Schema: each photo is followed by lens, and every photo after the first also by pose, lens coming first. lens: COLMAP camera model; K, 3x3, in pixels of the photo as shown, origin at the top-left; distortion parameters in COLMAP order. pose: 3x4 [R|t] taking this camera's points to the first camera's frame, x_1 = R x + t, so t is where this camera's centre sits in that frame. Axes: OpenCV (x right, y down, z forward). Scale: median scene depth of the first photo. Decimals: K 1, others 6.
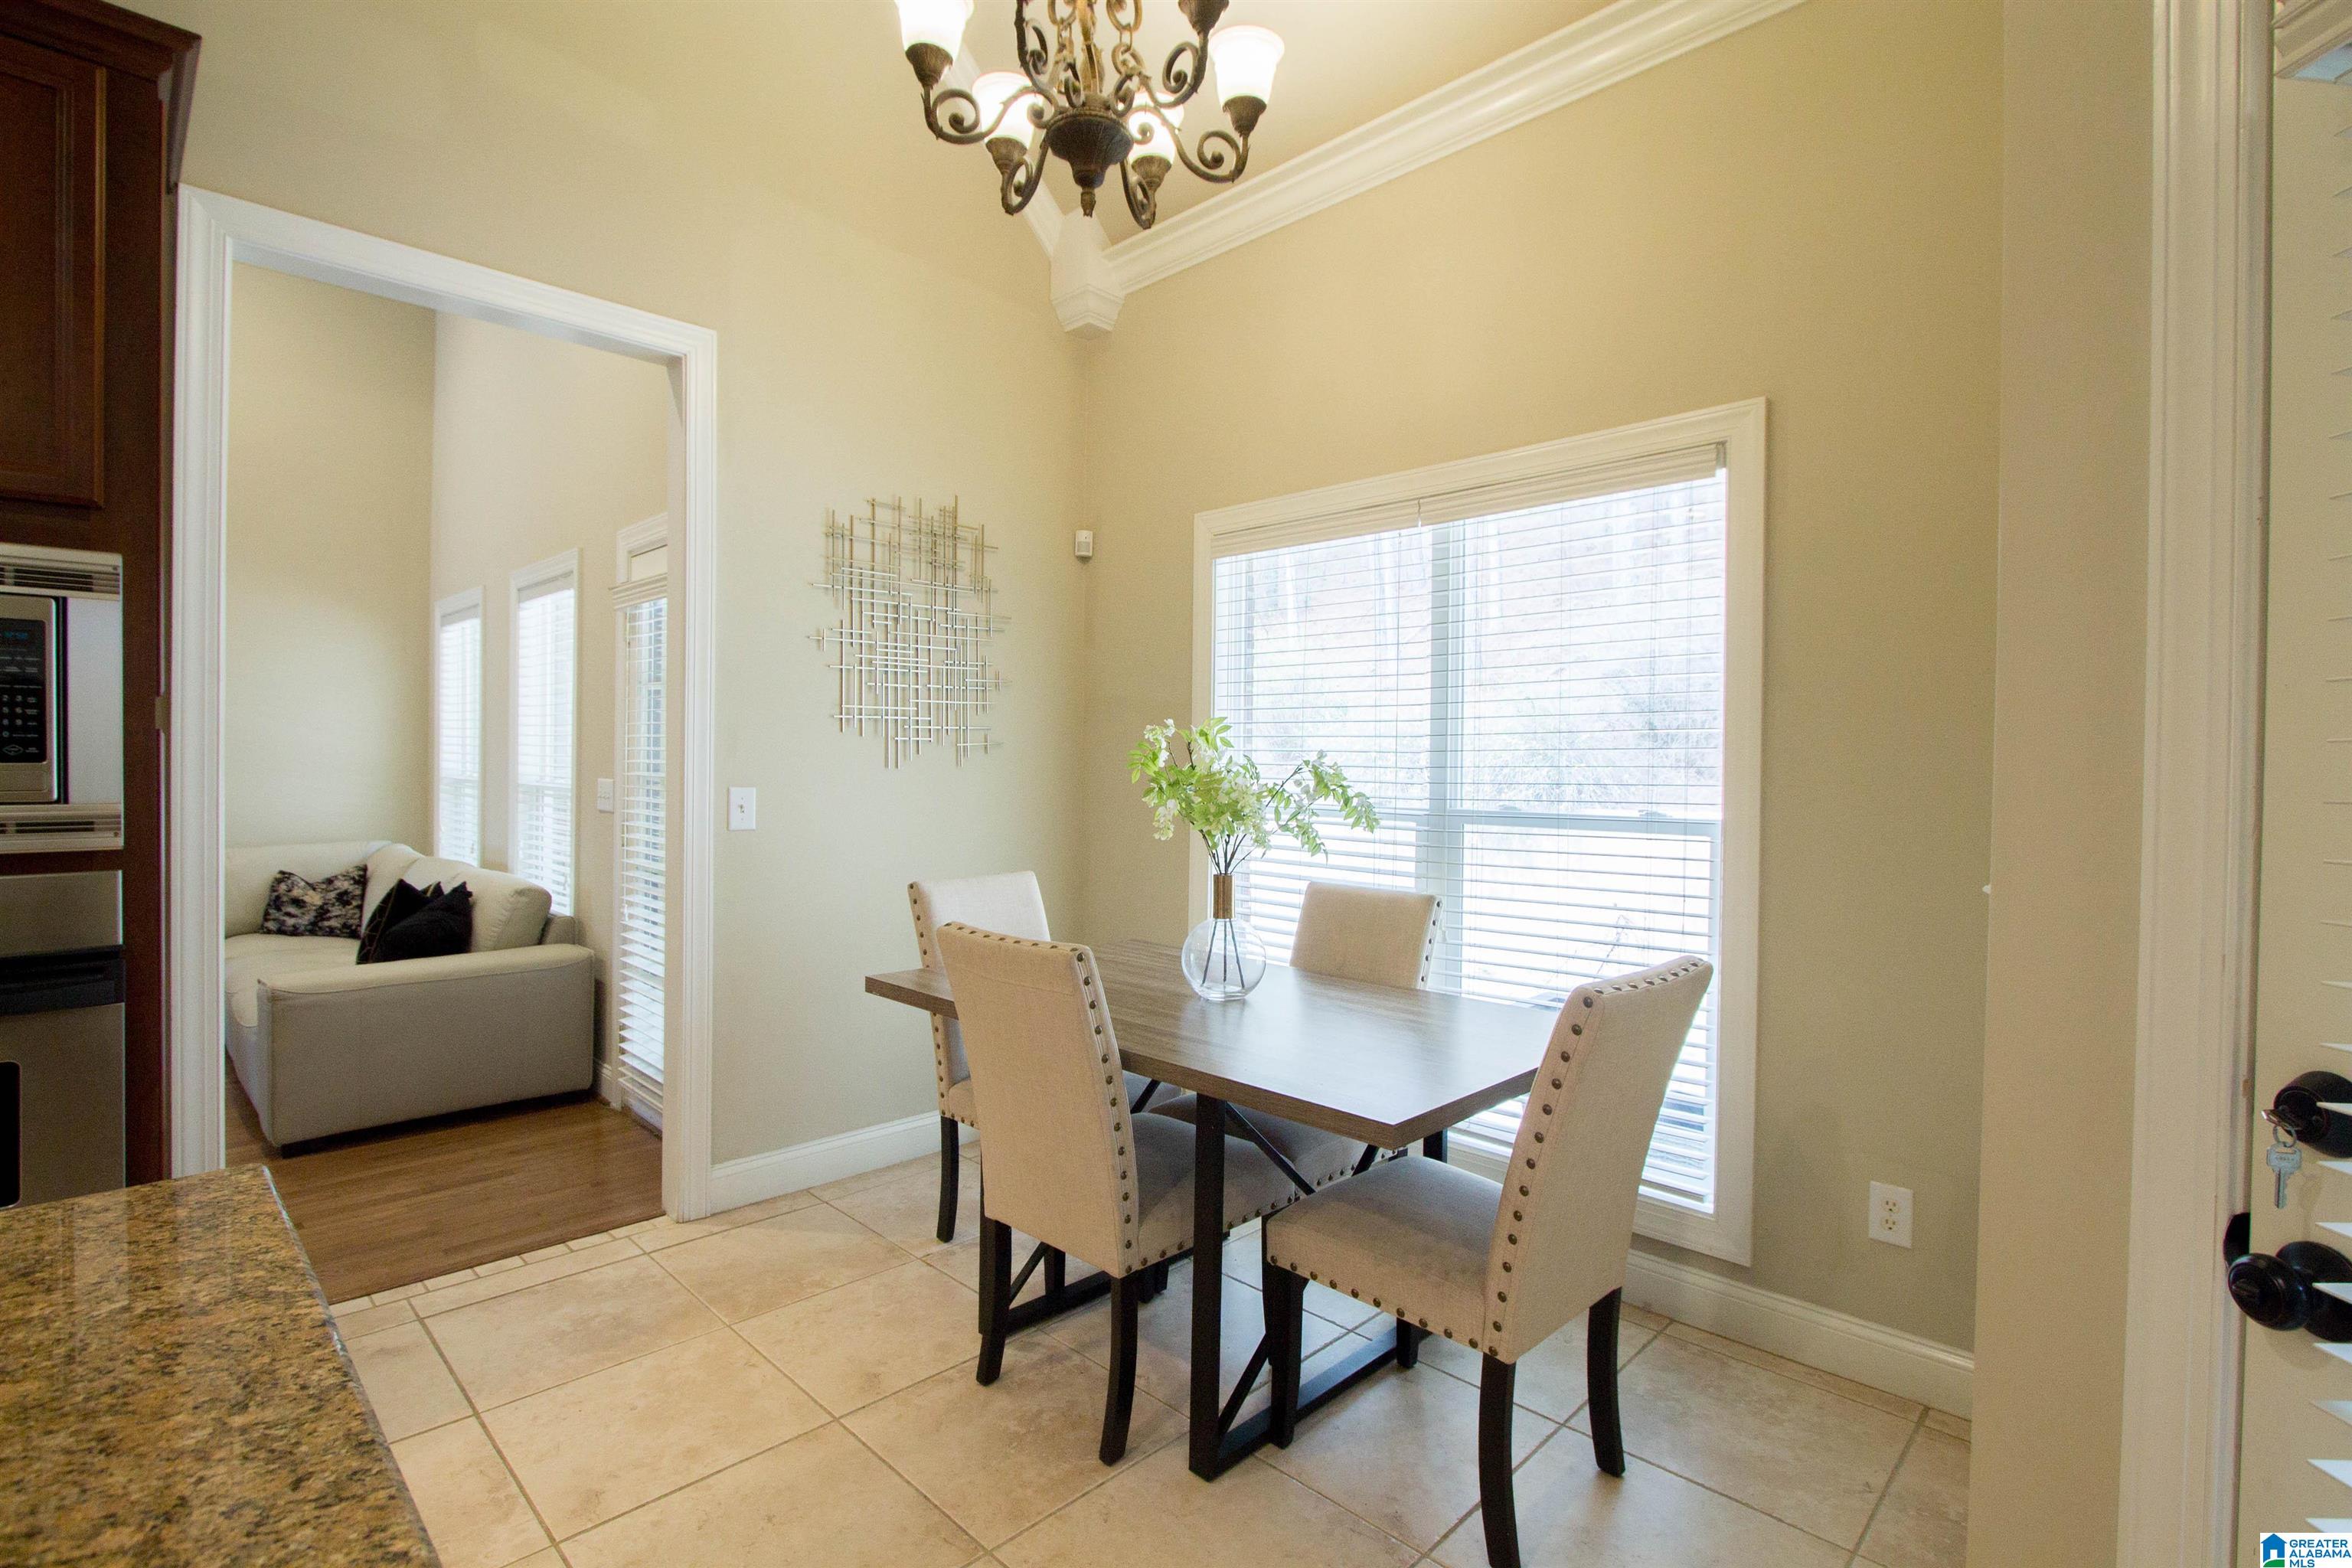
lens RADIAL K [[1098.9, 0, 1167.8], [0, 1098.9, 772.6], [0, 0, 1]] dist [-0.028305, 0.007352]
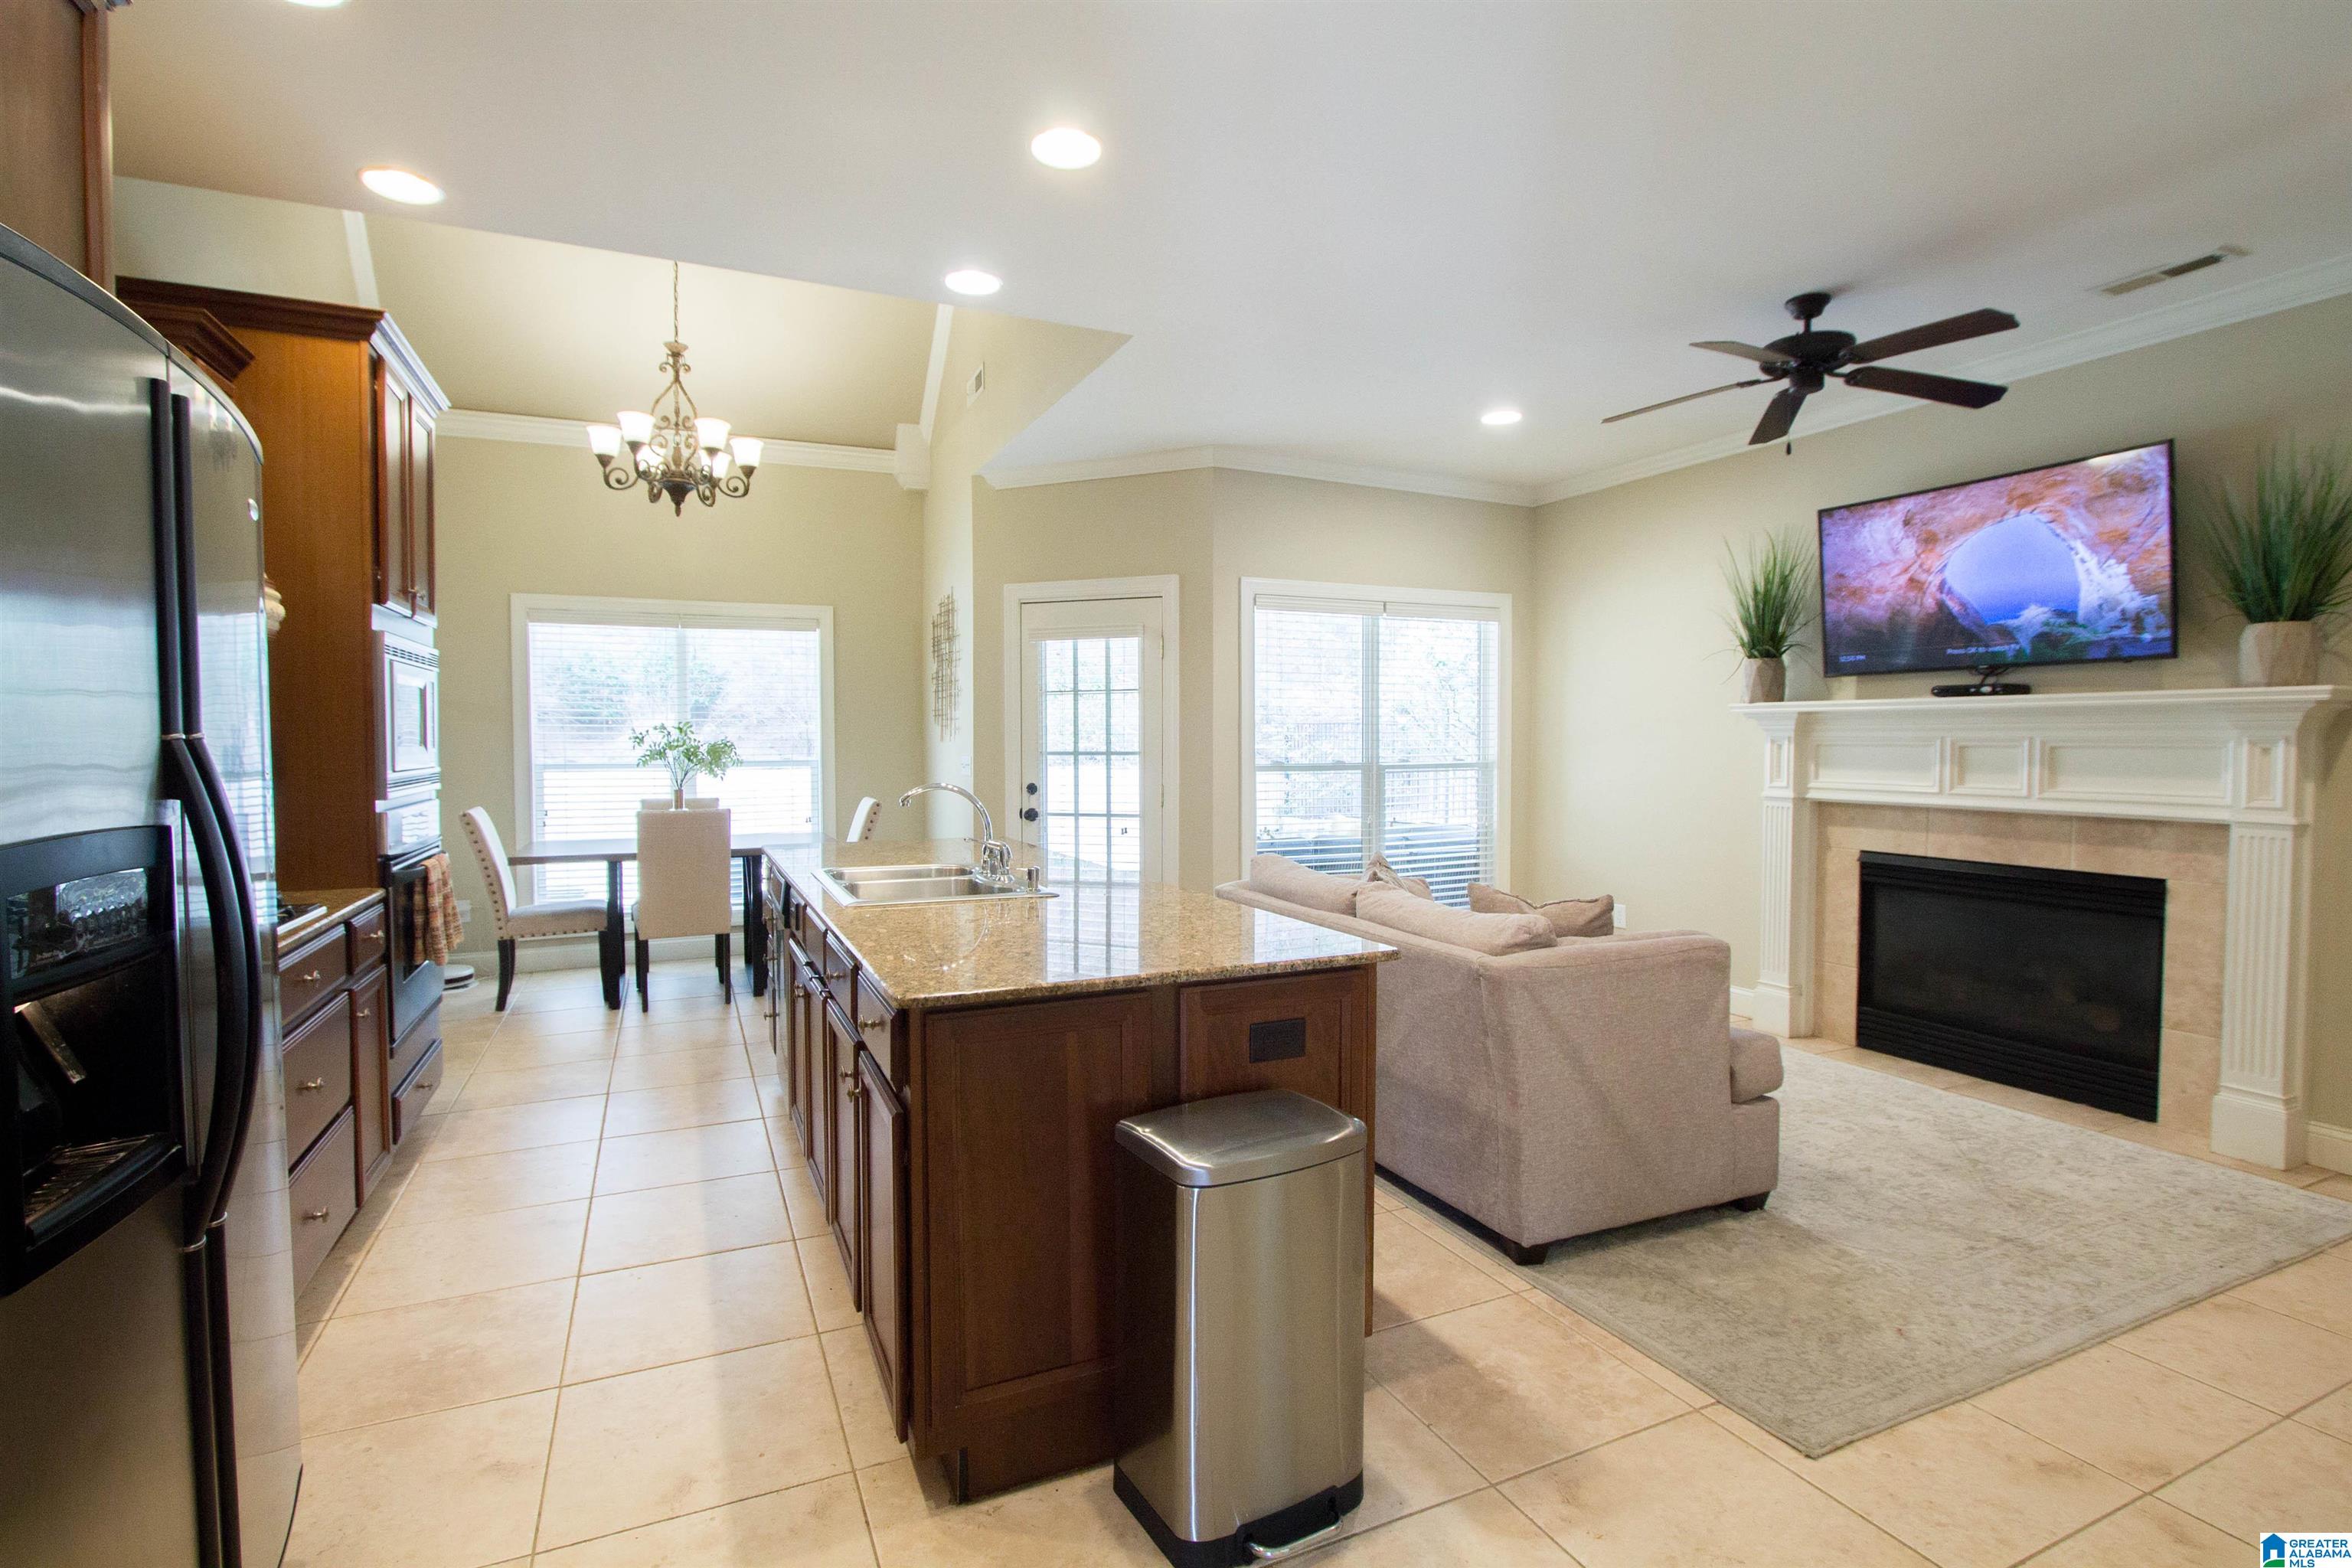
lens RADIAL K [[1093.6, 0, 1171.1], [0, 1093.6, 774.7], [0, 0, 1]] dist [-0.024263, 0.004520]
pose [[0.353092, -0.042318, 0.934631, -1.690132], [0.013966, 0.999104, 0.039961, -0.015440], [-0.935484, -0.001057, 0.353367, -0.757521]]
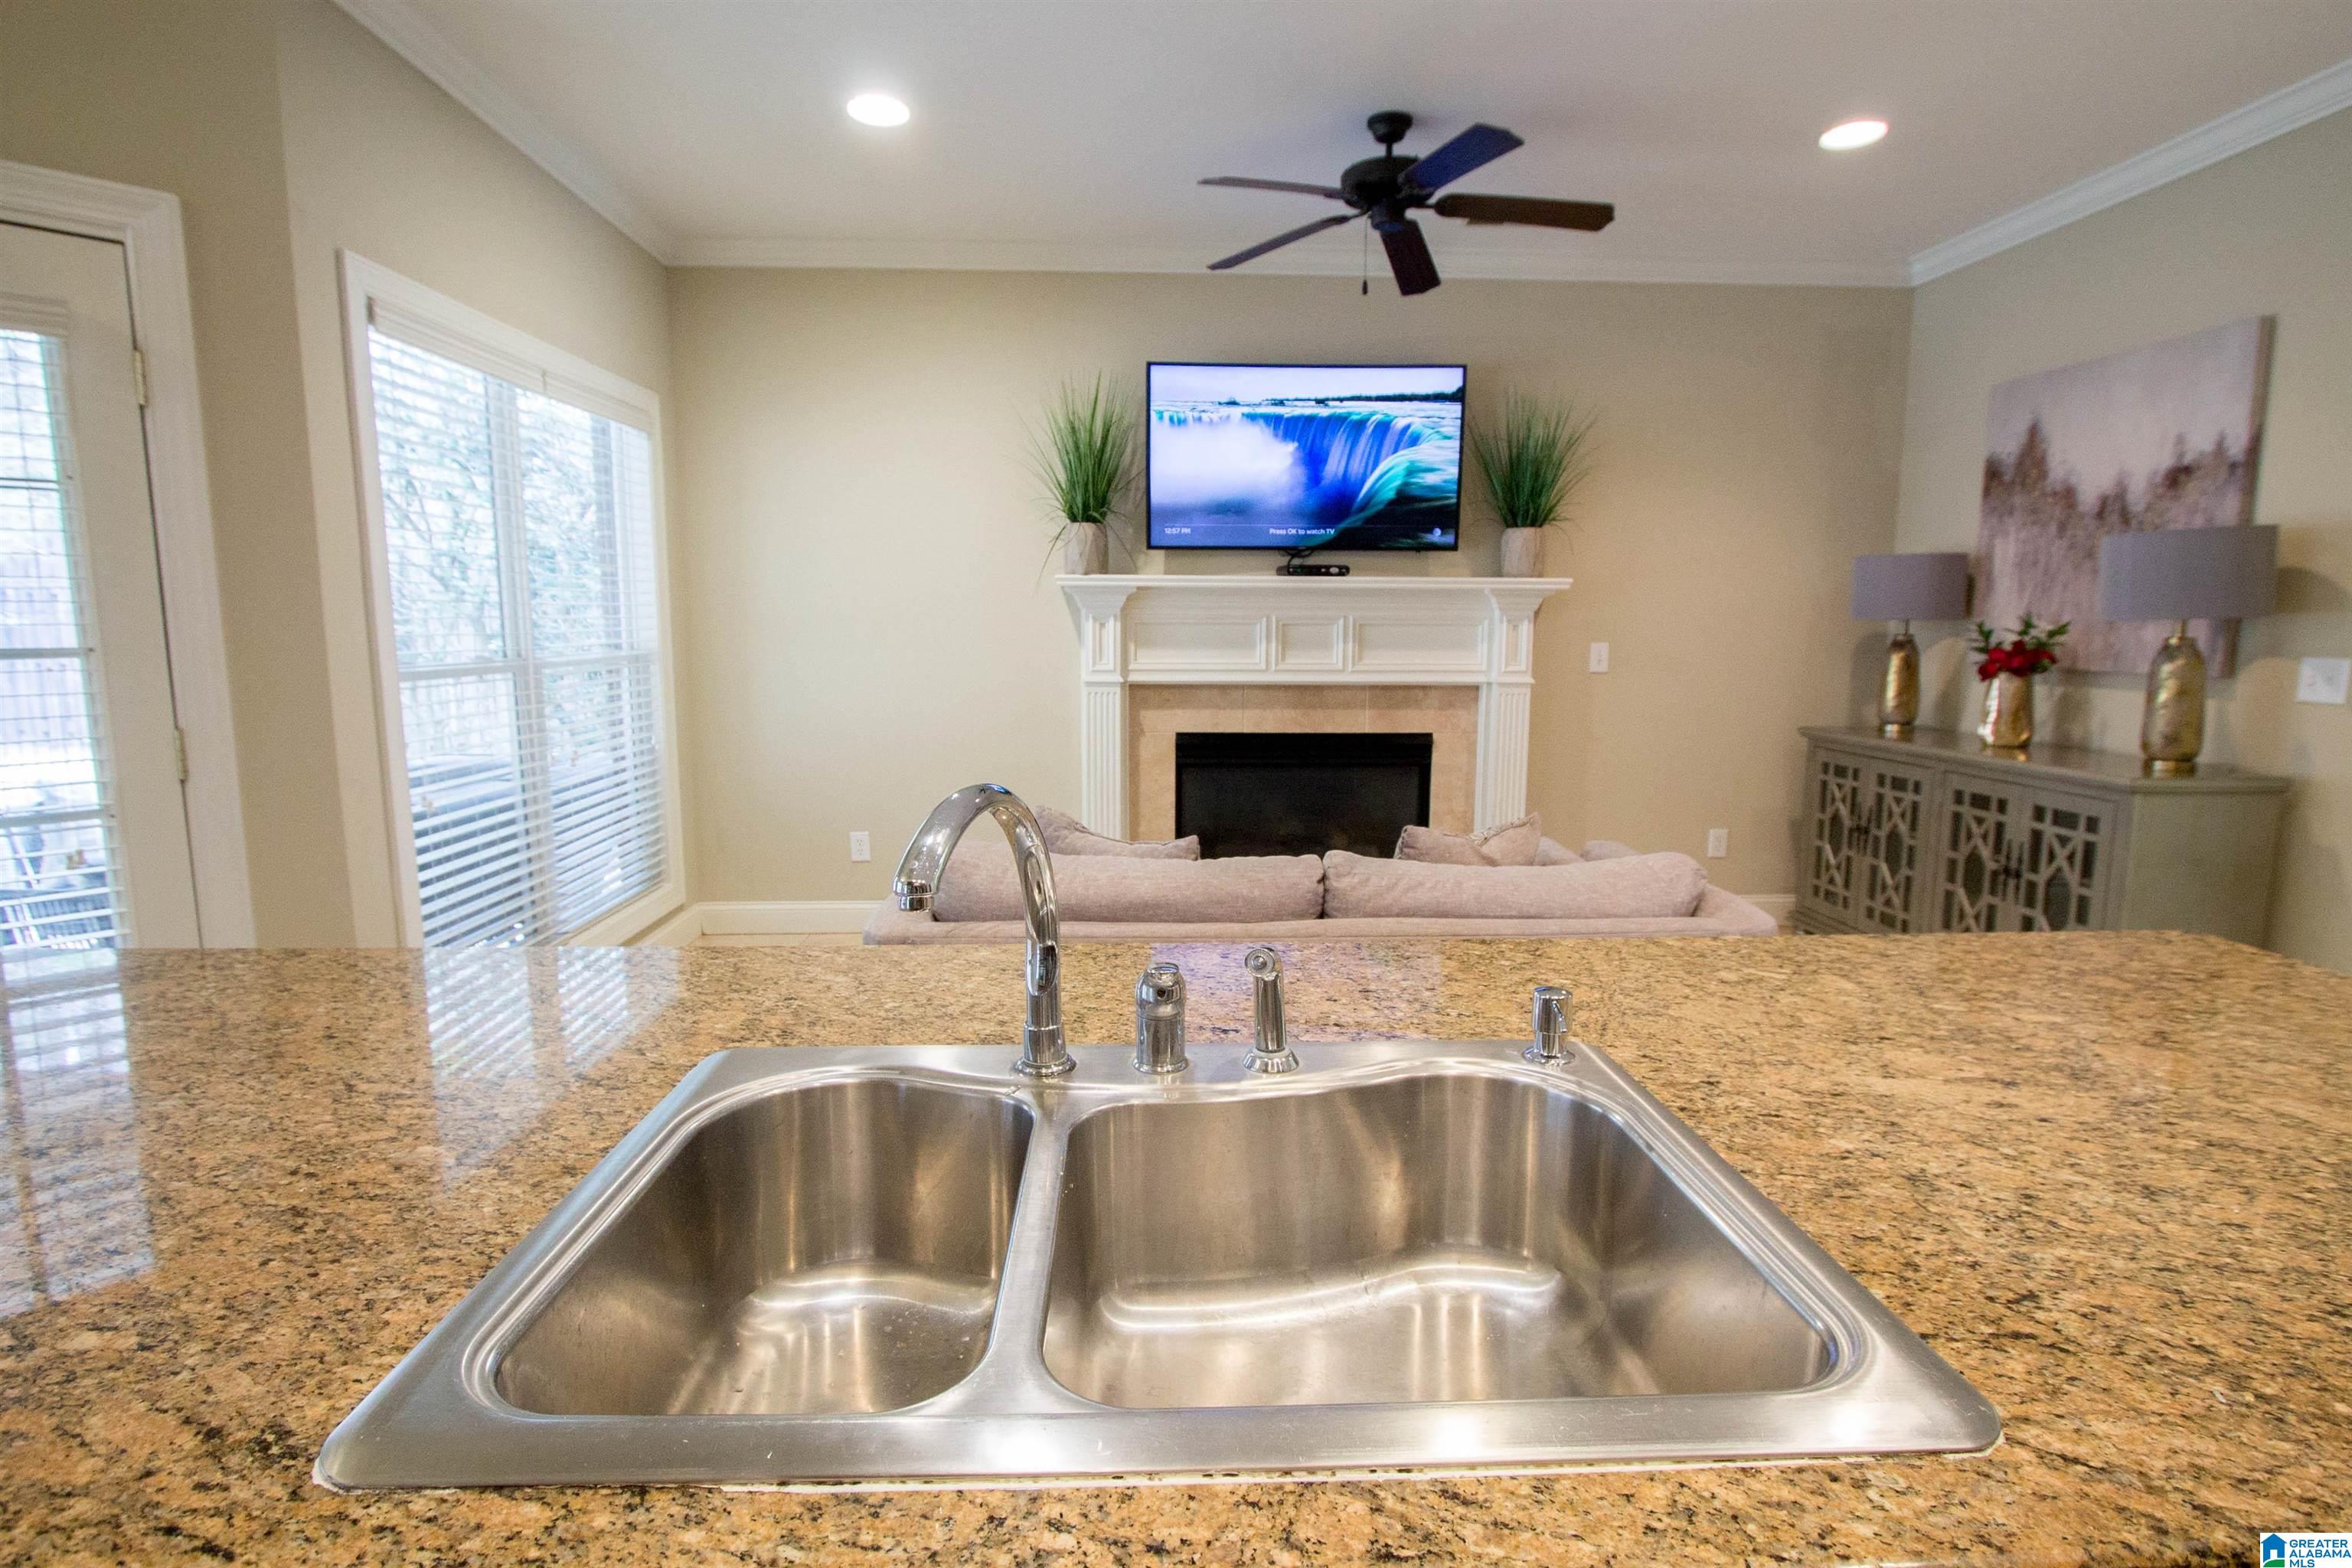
lens RADIAL K [[1141.1, 0, 1172.1], [0, 1141.1, 776.7], [0, 0, 1]] dist [-0.022615, 0.001003]
pose [[-0.734725, -0.105013, 0.670188, -0.848867], [-0.004780, 0.988722, 0.149684, -0.007371], [-0.678348, 0.106773, -0.726941, 0.152091]]
